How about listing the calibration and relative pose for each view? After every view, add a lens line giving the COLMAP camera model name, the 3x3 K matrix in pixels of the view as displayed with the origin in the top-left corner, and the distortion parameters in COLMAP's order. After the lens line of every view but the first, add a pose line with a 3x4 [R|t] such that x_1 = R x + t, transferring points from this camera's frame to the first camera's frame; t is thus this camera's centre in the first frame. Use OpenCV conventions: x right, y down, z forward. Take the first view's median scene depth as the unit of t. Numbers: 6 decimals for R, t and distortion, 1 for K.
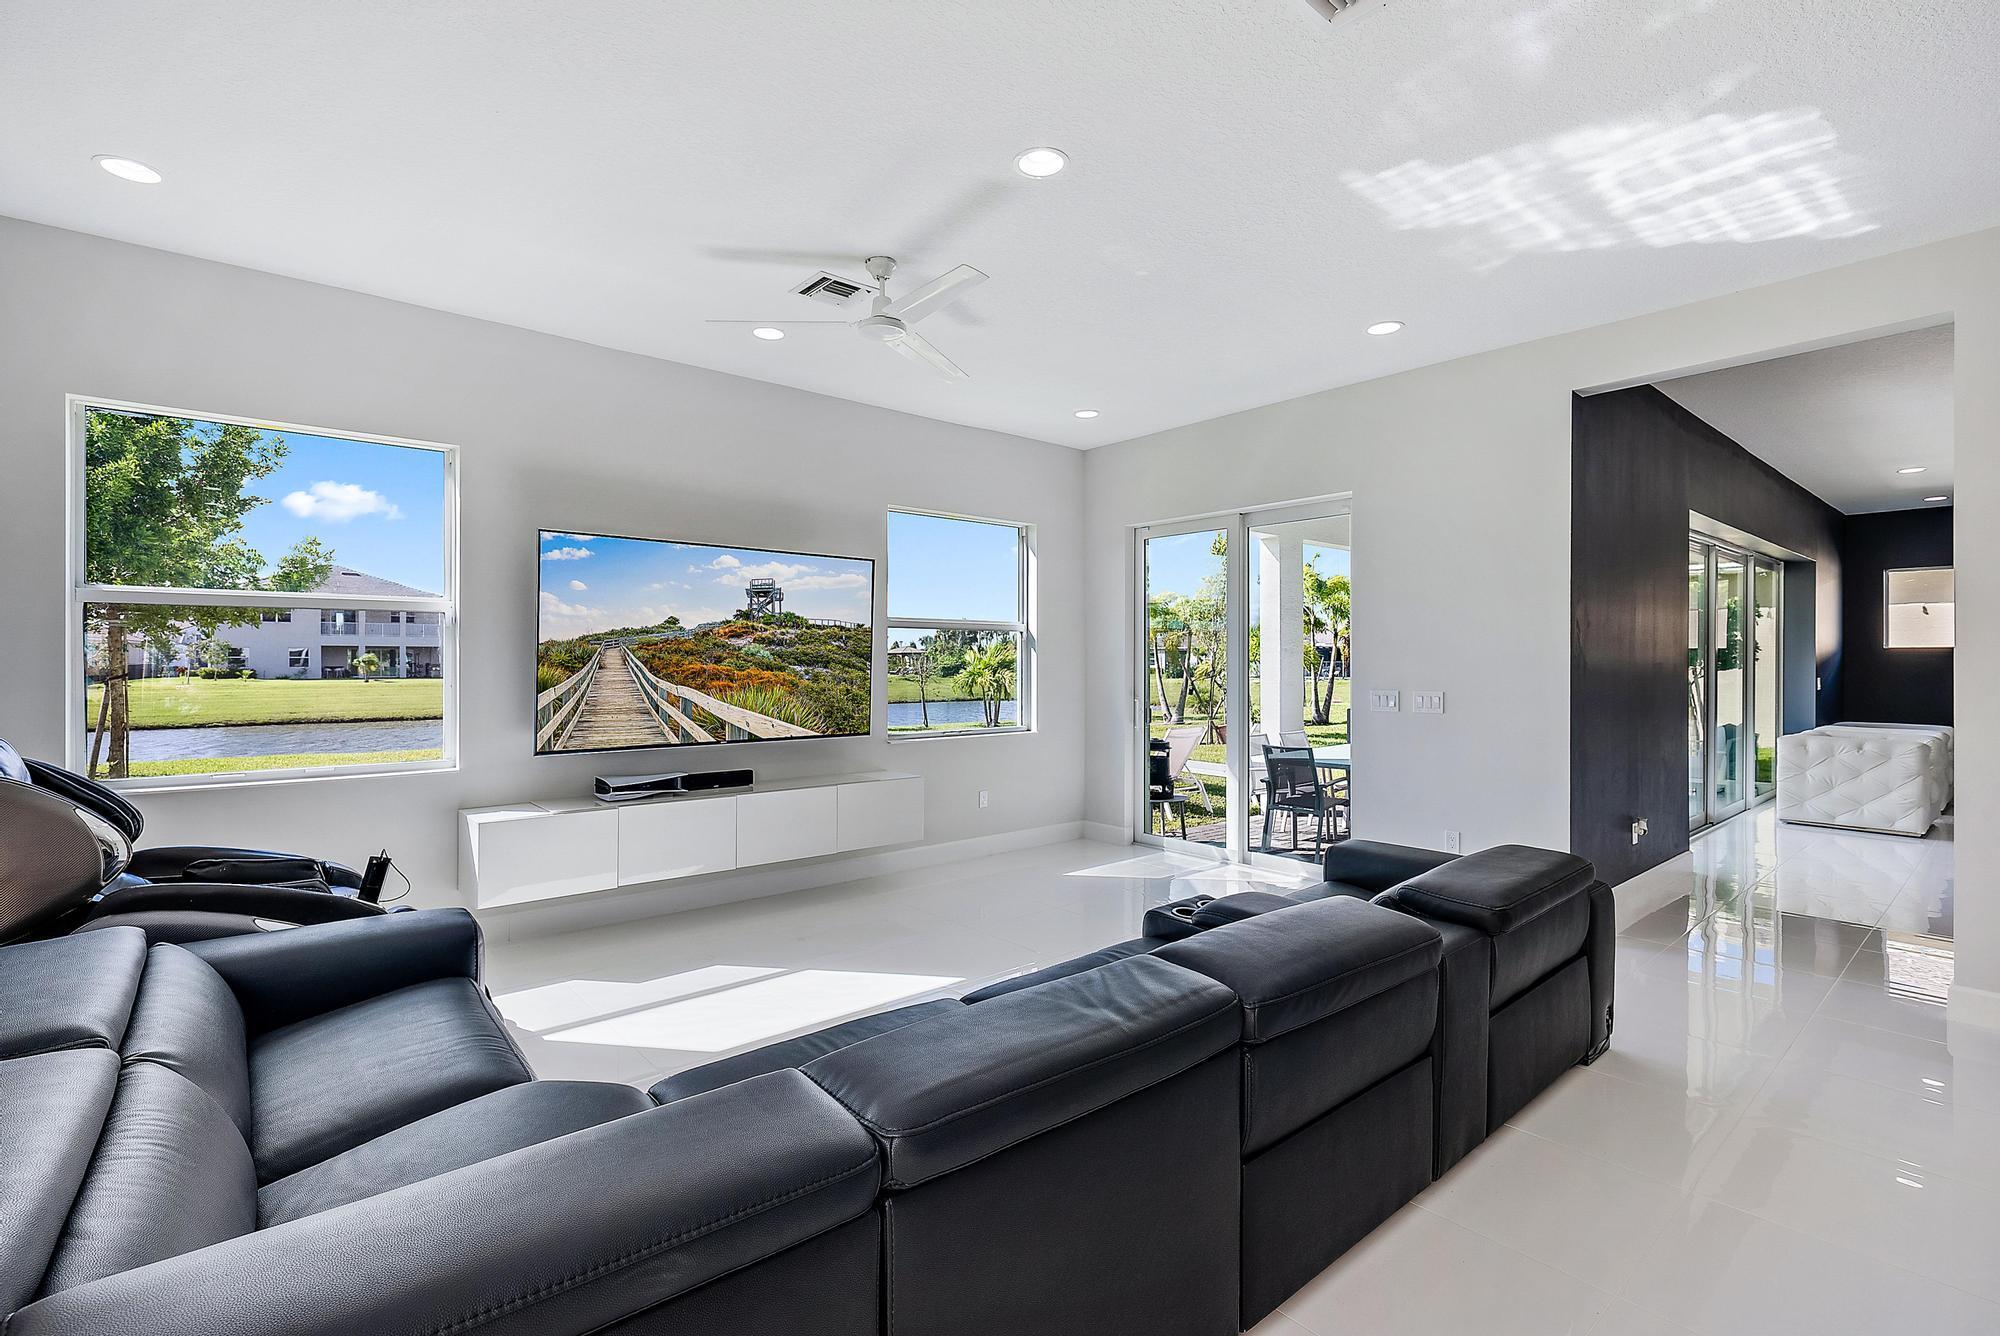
lens RADIAL K [[914.1, 0, 992.9], [0, 914.1, 662.6], [0, 0, 1]] dist [0.009673, -0.000494]
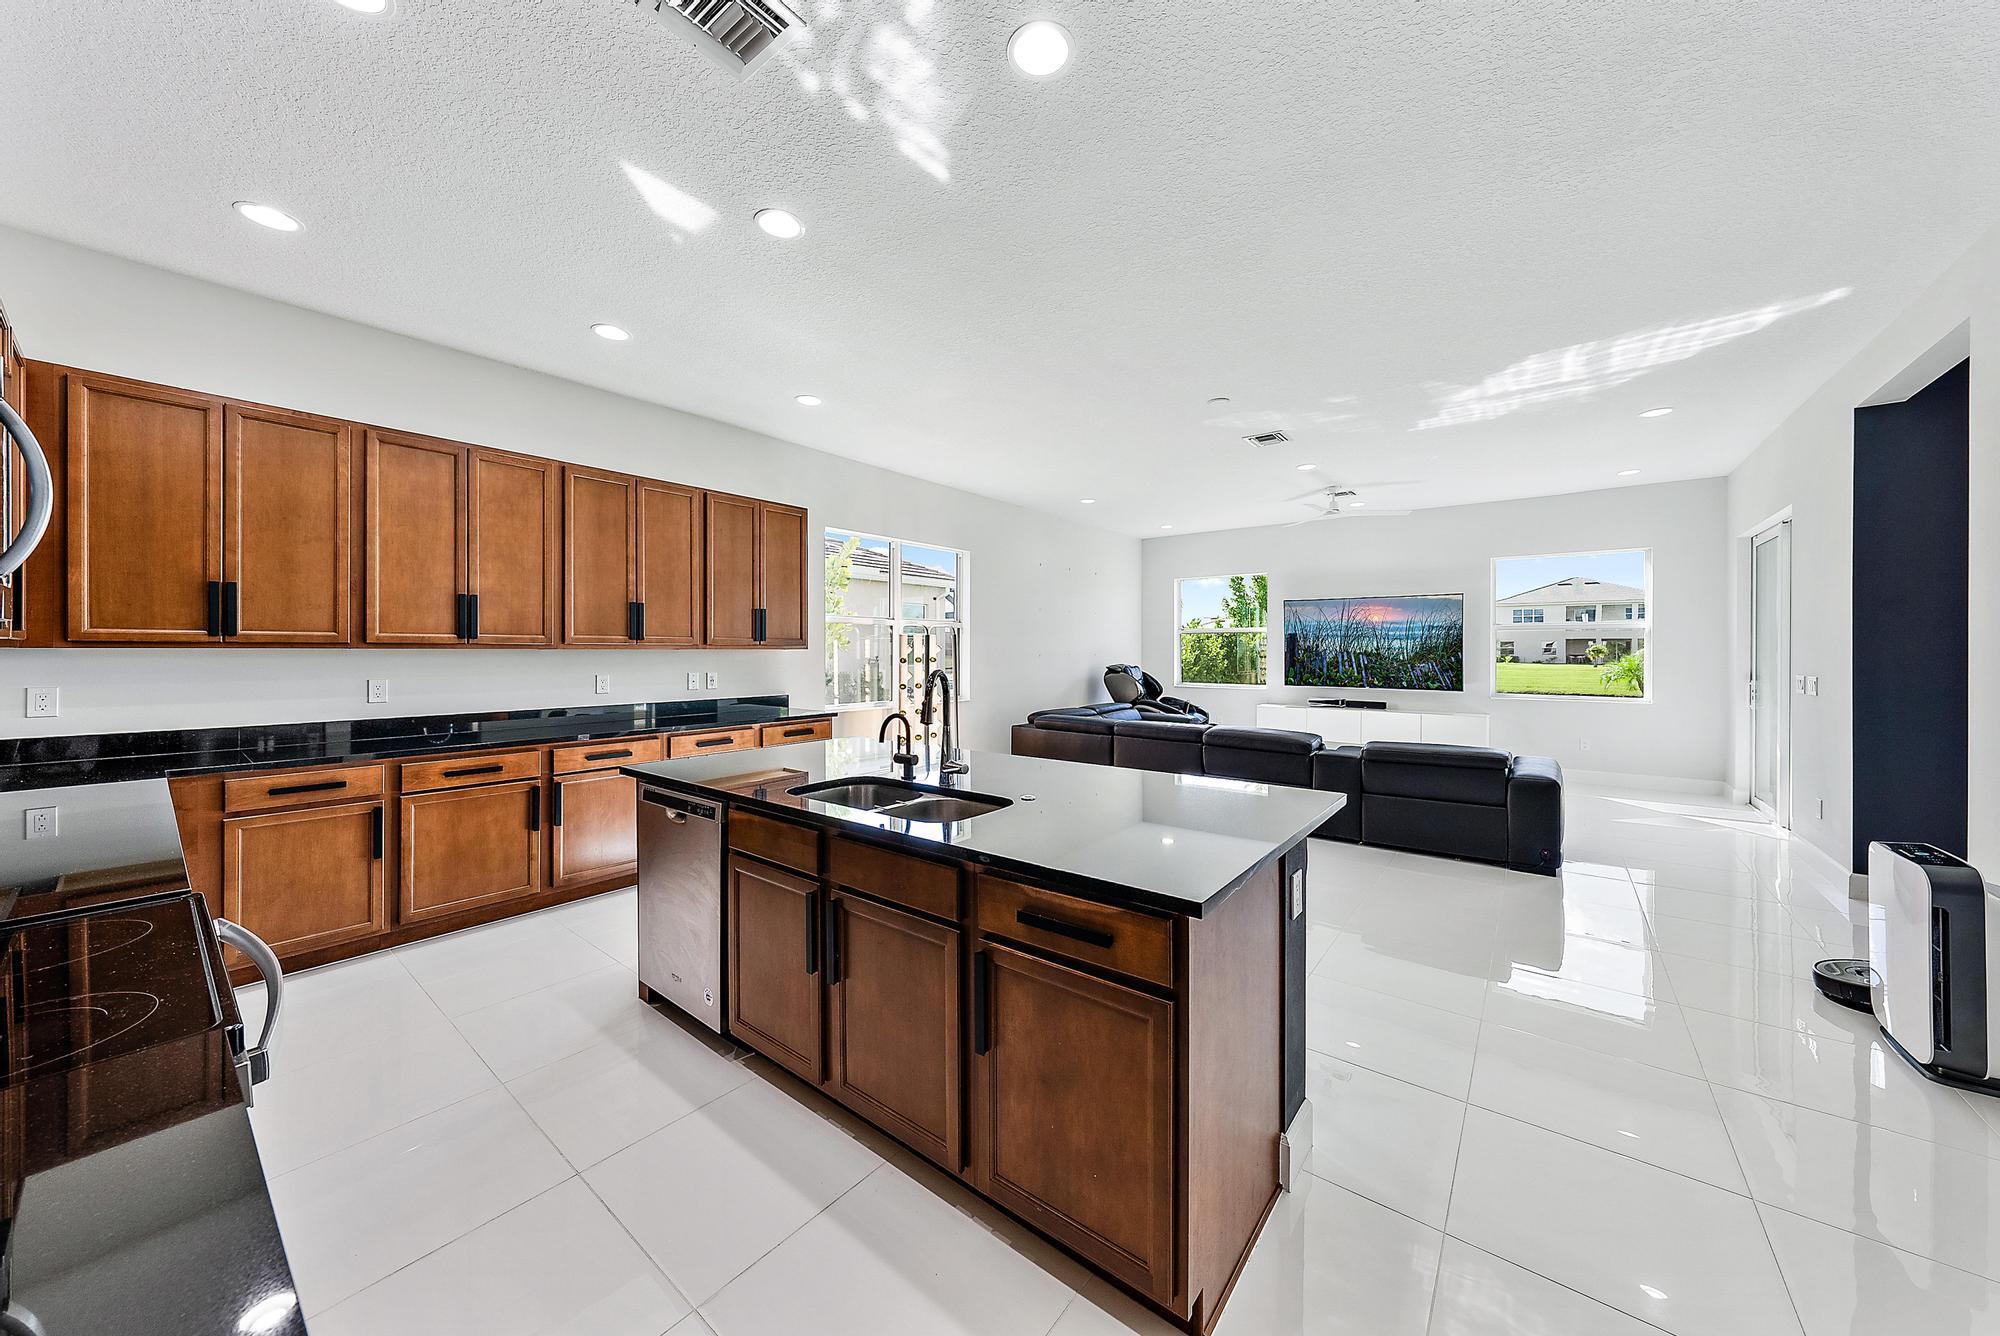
lens RADIAL K [[682.2, 0, 996.6], [0, 682.2, 652.0], [0, 0, 1]] dist [-0.001564, -0.000157]
pose [[0.198659, 0.000972, -0.980068, 1.177247], [-0.000717, 0.999999, 0.000847, 0.003168], [0.980068, 0.000534, 0.198660, -0.196805]]
